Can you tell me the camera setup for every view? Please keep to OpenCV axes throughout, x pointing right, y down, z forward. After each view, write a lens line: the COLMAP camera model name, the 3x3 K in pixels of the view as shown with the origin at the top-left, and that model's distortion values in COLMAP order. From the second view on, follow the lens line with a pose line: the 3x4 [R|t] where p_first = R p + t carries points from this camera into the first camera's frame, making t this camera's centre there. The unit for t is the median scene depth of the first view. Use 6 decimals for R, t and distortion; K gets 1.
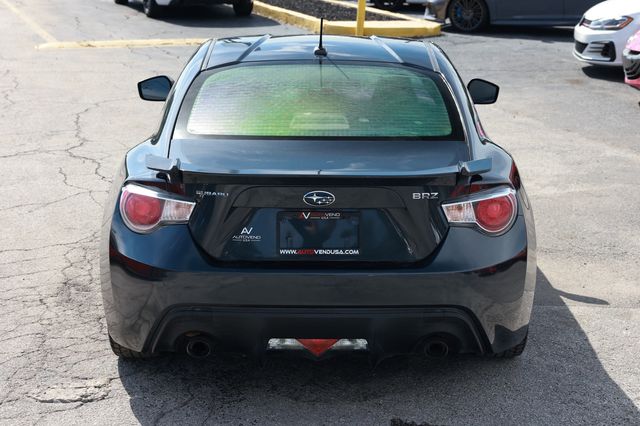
lens RADIAL K [[1035.3, 0, 322.2], [0, 1035.3, 209.6], [0, 0, 1]] dist [0.060513, 0.000000]
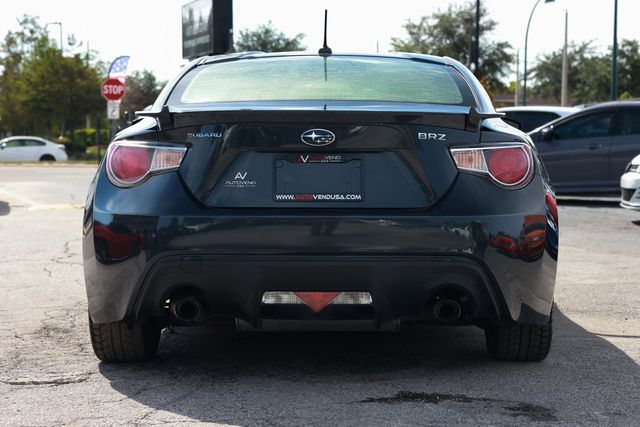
lens RADIAL K [[1172.3, 0, 318.6], [0, 1172.3, 215.1], [0, 0, 1]] dist [0.131324, 0.000000]
pose [[0.999764, -0.002795, -0.021564, 0.018748], [-0.001101, 0.983923, -0.178589, 0.230856], [0.021717, 0.178571, 0.983687, -0.029690]]
